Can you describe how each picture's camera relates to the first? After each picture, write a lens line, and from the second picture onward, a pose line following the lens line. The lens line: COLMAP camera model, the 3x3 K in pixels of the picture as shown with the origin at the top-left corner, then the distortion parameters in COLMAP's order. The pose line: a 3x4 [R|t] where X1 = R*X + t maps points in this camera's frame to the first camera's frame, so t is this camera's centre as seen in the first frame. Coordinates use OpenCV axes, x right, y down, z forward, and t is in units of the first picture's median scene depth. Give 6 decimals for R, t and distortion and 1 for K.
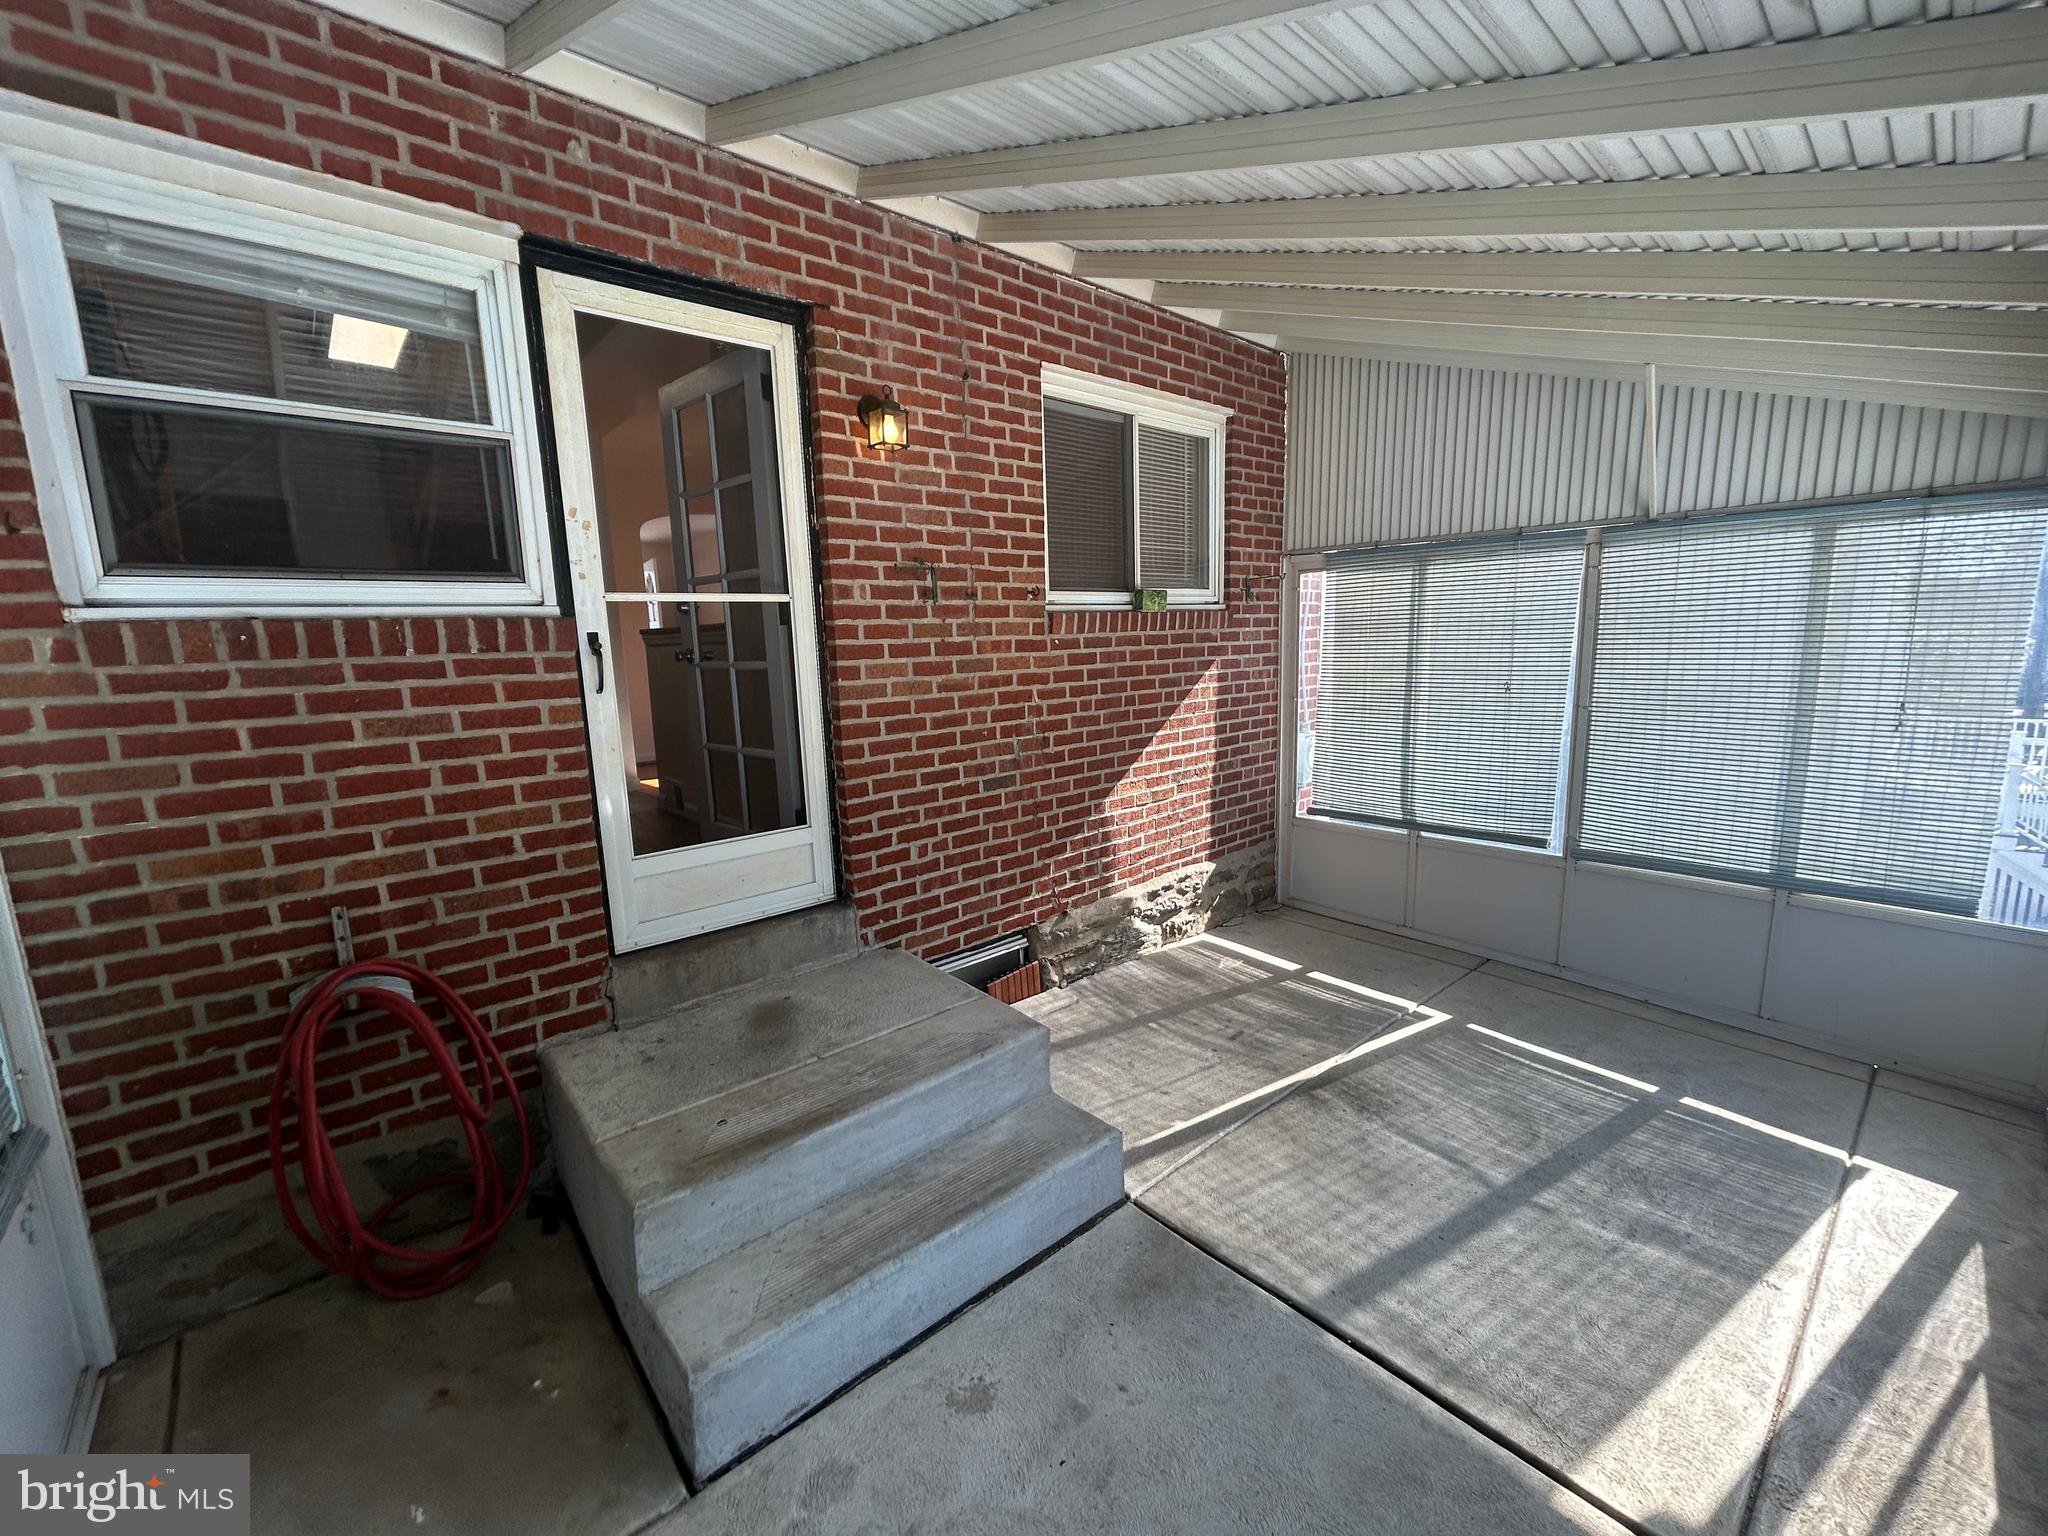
lens RADIAL K [[830.5, 0, 1024.0], [0, 830.5, 768.0], [0, 0, 1]] dist [0.003502, 0.000417]
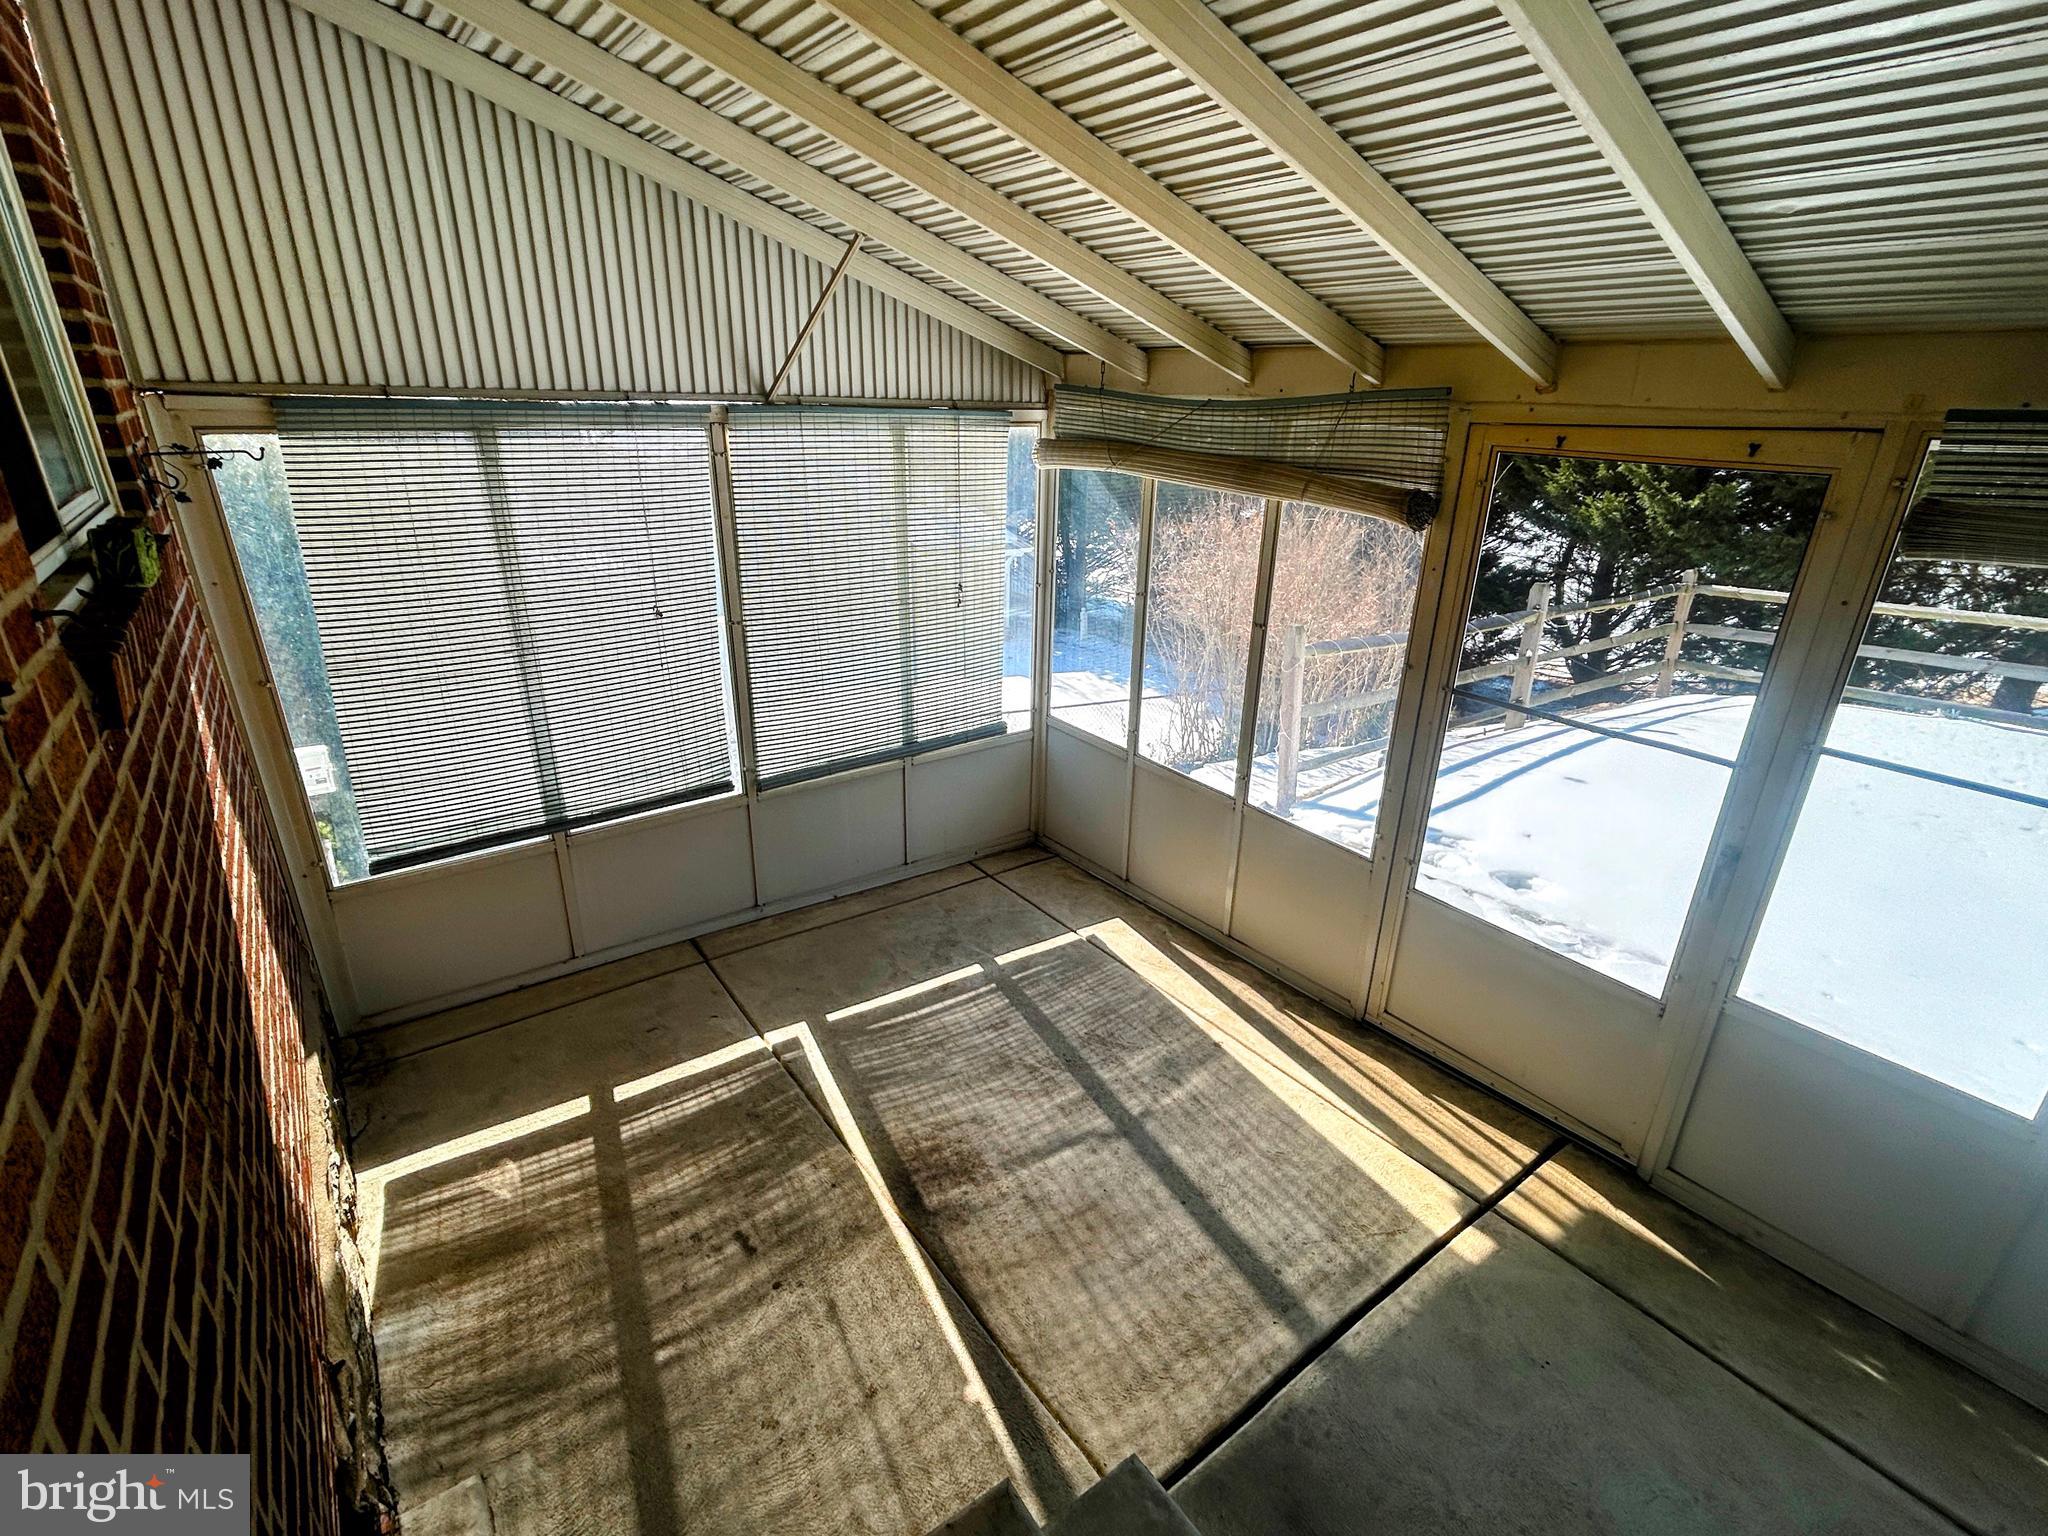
lens RADIAL K [[954.9, 0, 1024.0], [0, 954.9, 768.0], [0, 0, 1]] dist [-0.015603, 0.000394]
pose [[0.077798, -0.339561, 0.937361, -0.268847], [0.134893, 0.935150, 0.327564, -0.215608], [-0.987801, 0.100960, 0.118557, 0.618399]]
